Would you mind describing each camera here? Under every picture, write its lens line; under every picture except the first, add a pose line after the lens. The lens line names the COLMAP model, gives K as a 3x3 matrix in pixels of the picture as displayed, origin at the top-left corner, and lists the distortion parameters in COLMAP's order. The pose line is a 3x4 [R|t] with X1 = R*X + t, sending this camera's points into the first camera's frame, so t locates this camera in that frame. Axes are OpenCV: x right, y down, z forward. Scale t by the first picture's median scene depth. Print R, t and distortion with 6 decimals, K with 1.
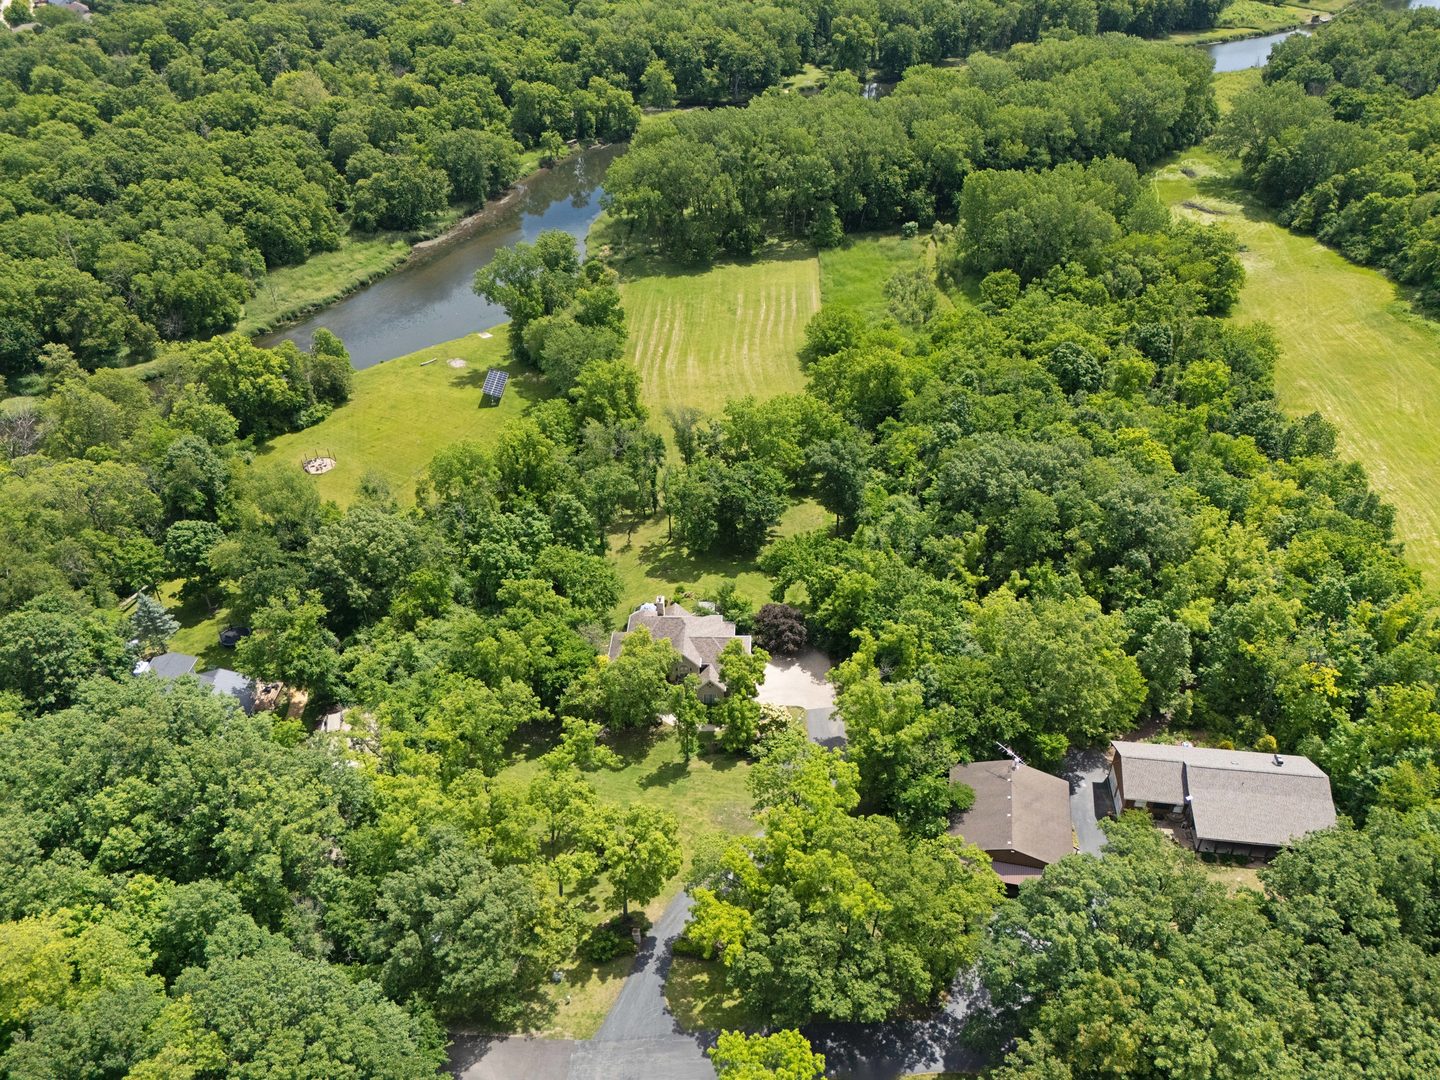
lens RADIAL K [[1061.5, 0, 723.9], [0, 1061.5, 538.6], [0, 0, 1]] dist [0.069702, -0.060781]
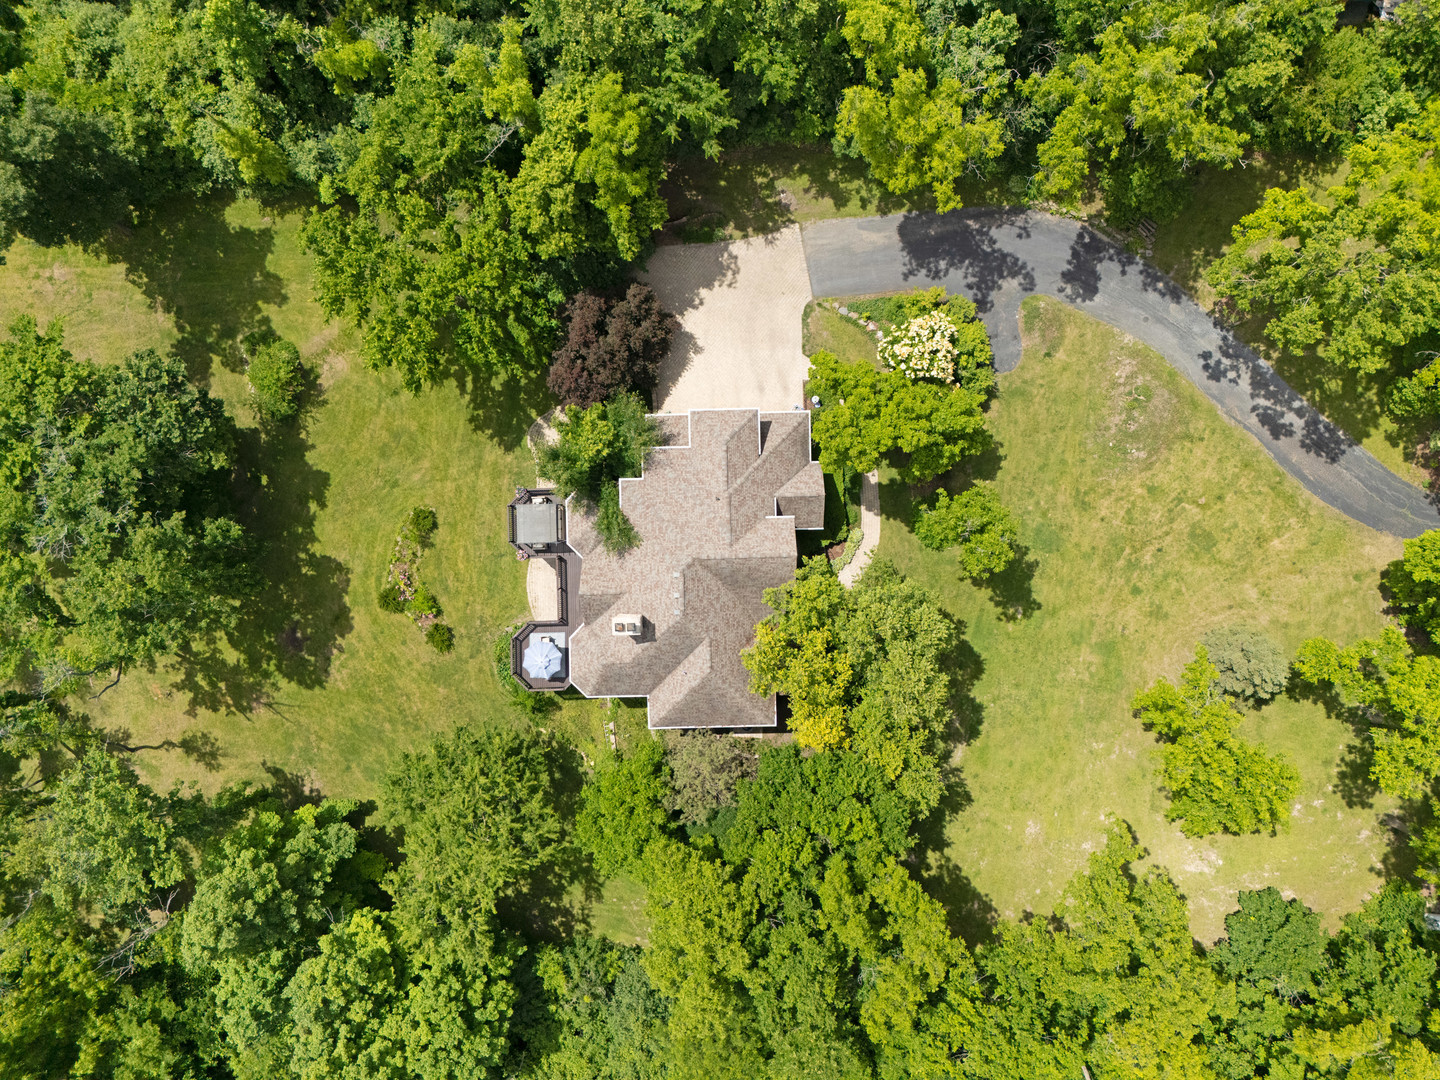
lens RADIAL K [[1061.5, 0, 723.9], [0, 1061.5, 538.6], [0, 0, 1]] dist [0.069702, -0.060781]
pose [[-0.058292, -0.998210, -0.013355, -0.015956], [0.591032, -0.045289, 0.805376, -0.186591], [-0.804539, 0.039054, 0.592614, 0.526057]]
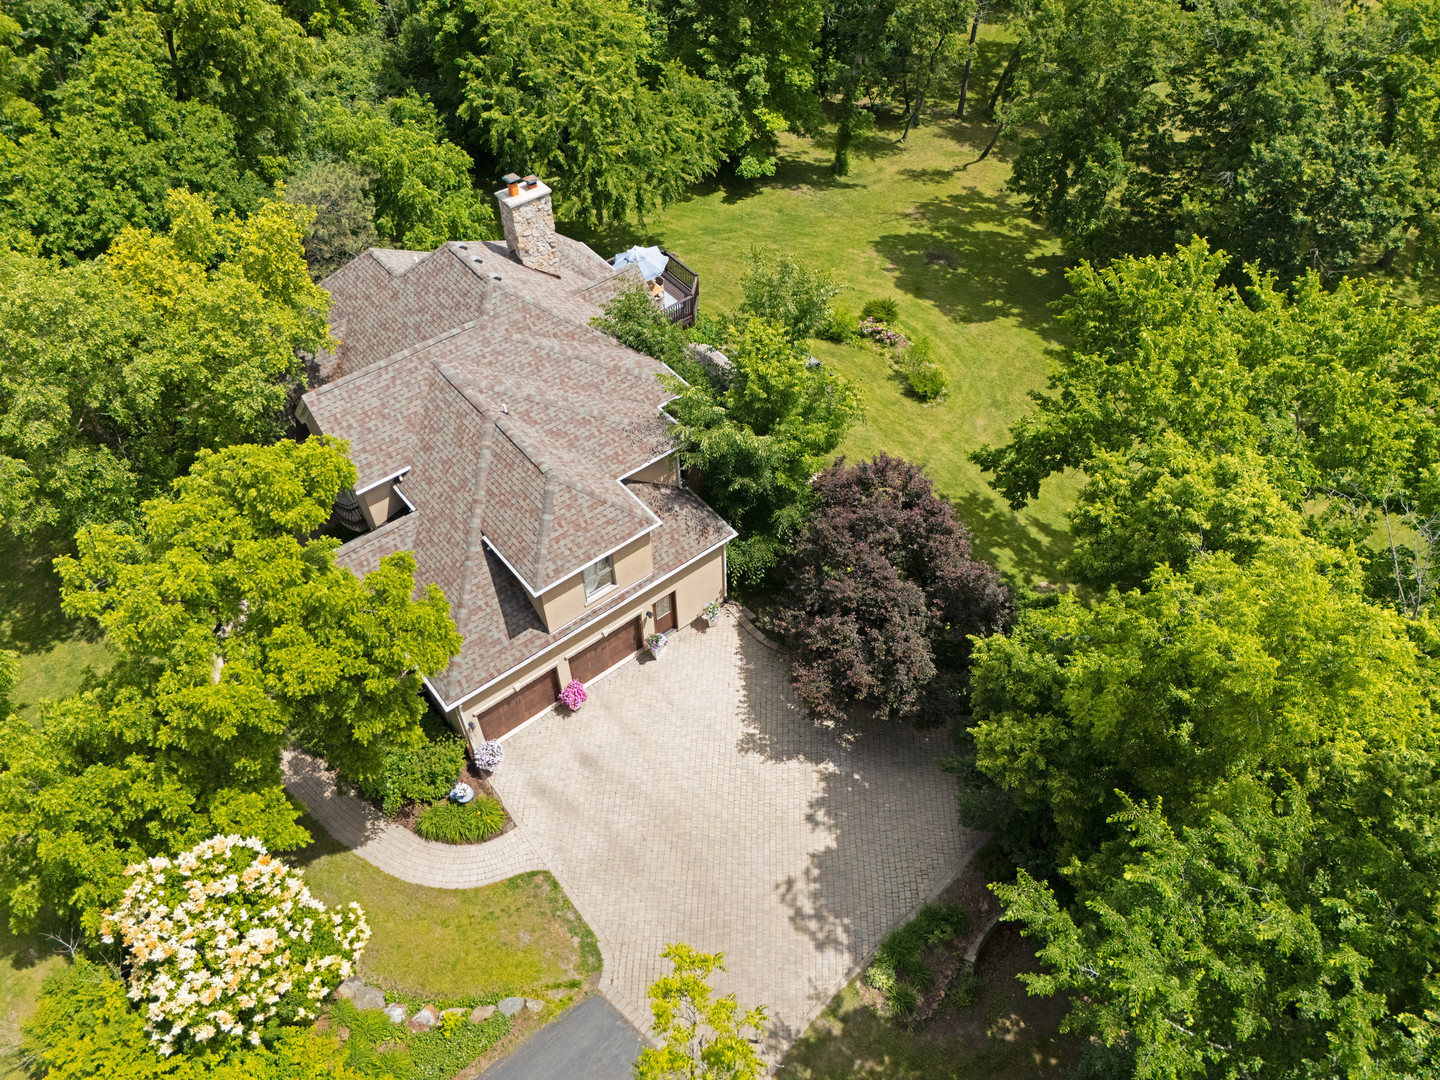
lens RADIAL K [[1061.5, 0, 723.9], [0, 1061.5, 538.6], [0, 0, 1]] dist [0.069702, -0.060781]
pose [[0.651533, 0.572077, -0.498230, 0.100106], [-0.444595, 0.820094, 0.360252, 0.009956], [0.614687, -0.013206, 0.788660, 0.608806]]
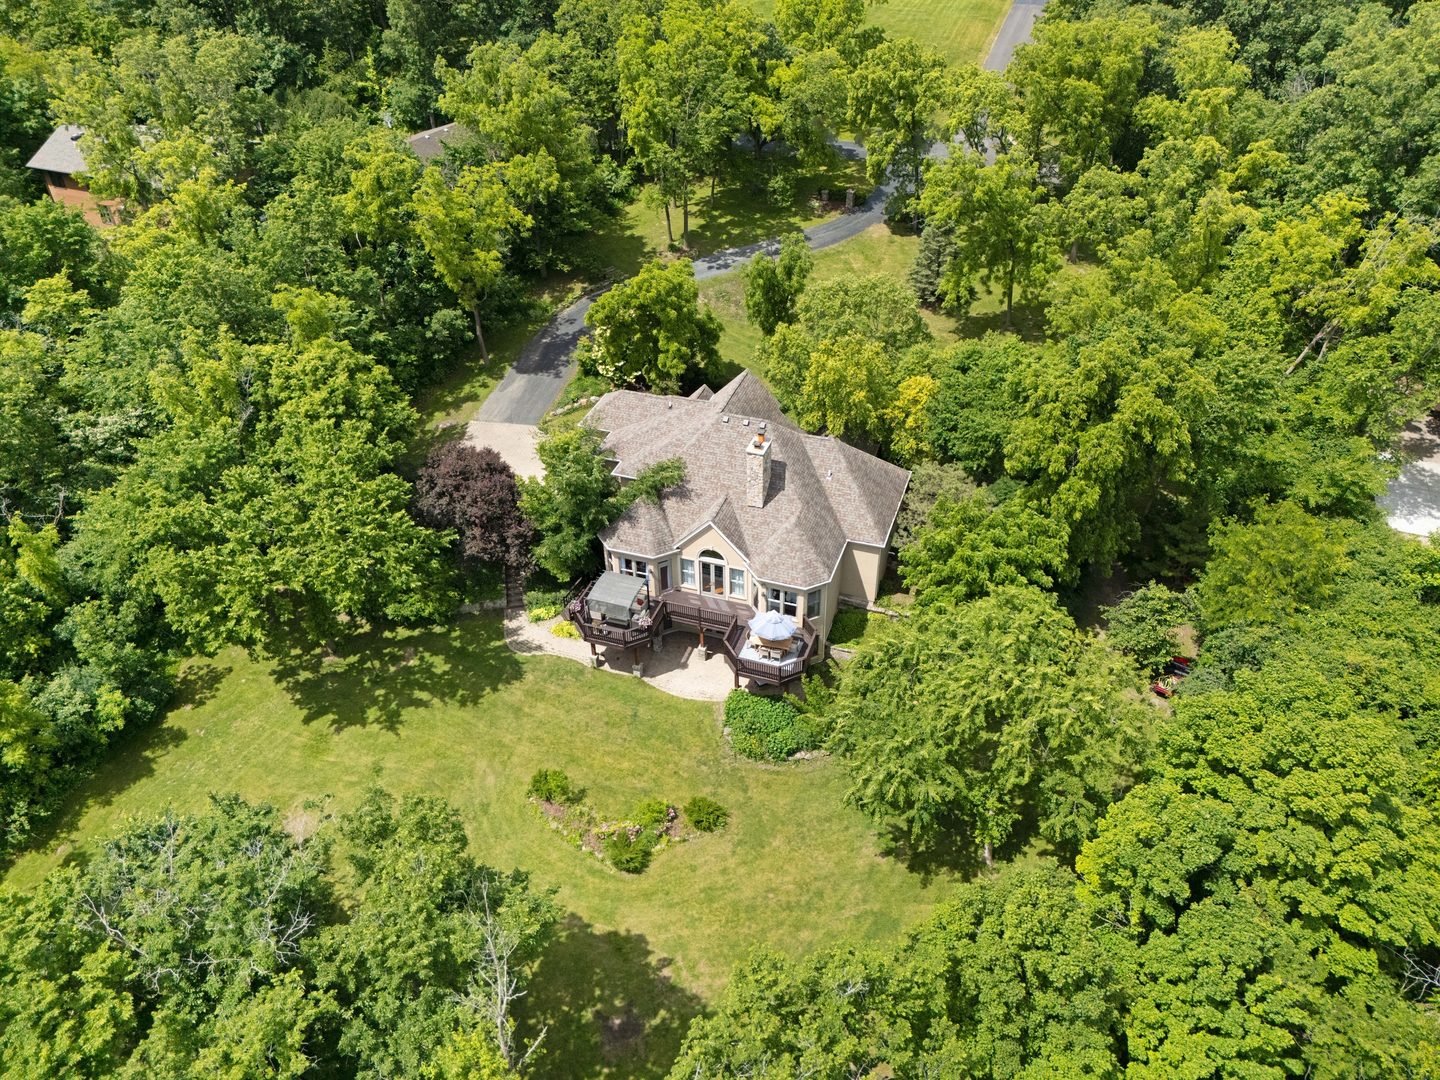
lens RADIAL K [[1061.5, 0, 723.9], [0, 1061.5, 538.6], [0, 0, 1]] dist [0.069702, -0.060781]
pose [[-0.957115, -0.166861, 0.236830, -0.103662], [0.173478, 0.324621, 0.929799, -0.213468], [-0.232027, 0.931009, -0.281753, 0.831630]]
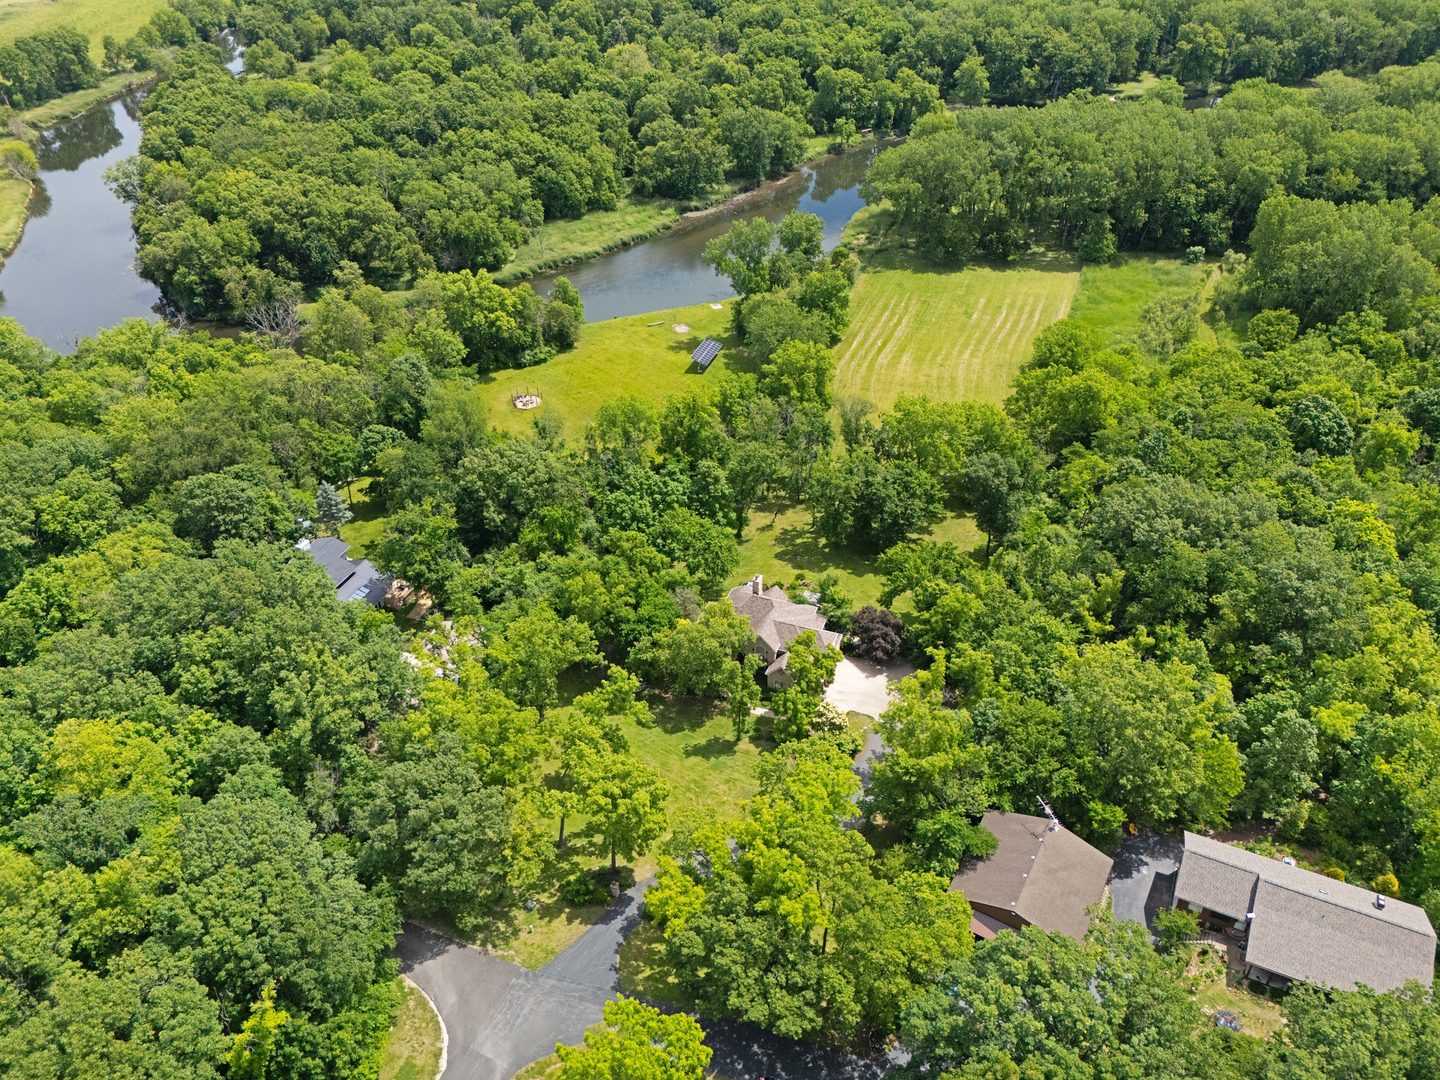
lens RADIAL K [[1061.5, 0, 723.9], [0, 1061.5, 538.6], [0, 0, 1]] dist [0.069702, -0.060781]
pose [[0.947124, 0.190565, -0.258151, 0.115022], [-0.190438, 0.981362, 0.025740, 0.001421], [0.258244, 0.024783, 0.965762, 0.026291]]
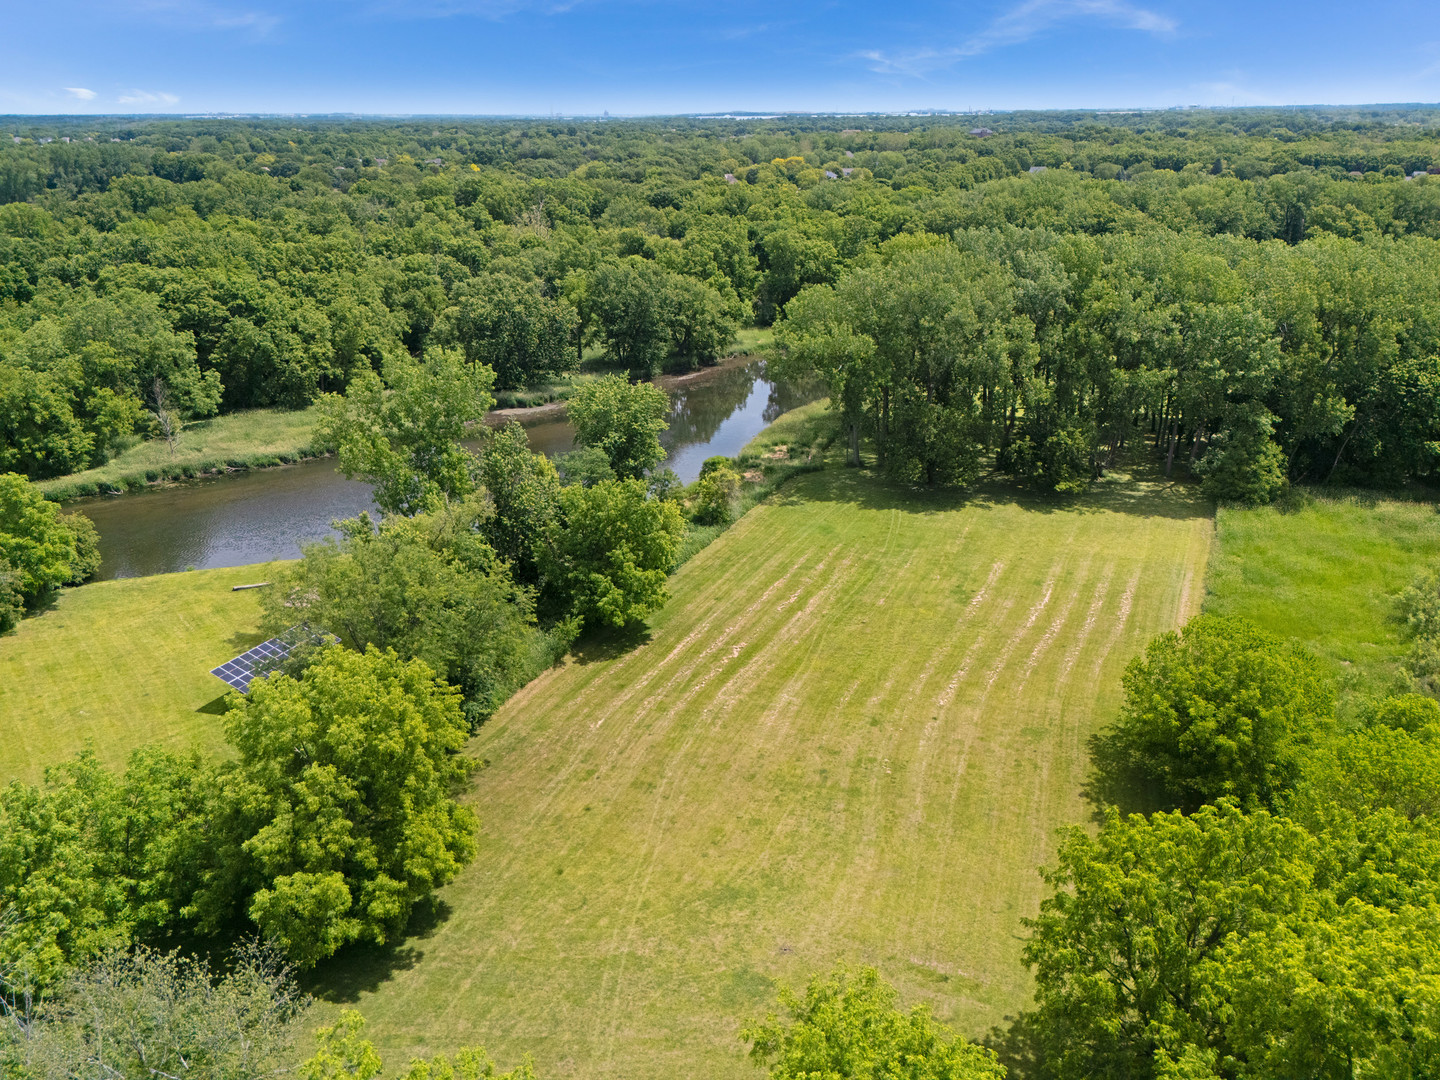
lens RADIAL K [[1061.5, 0, 723.9], [0, 1061.5, 538.6], [0, 0, 1]] dist [0.069702, -0.060781]
pose [[0.919693, 0.151055, -0.362417, 0.092842], [-0.238135, 0.948483, -0.208980, -0.166217], [0.312179, 0.278501, 0.908285, 0.777409]]
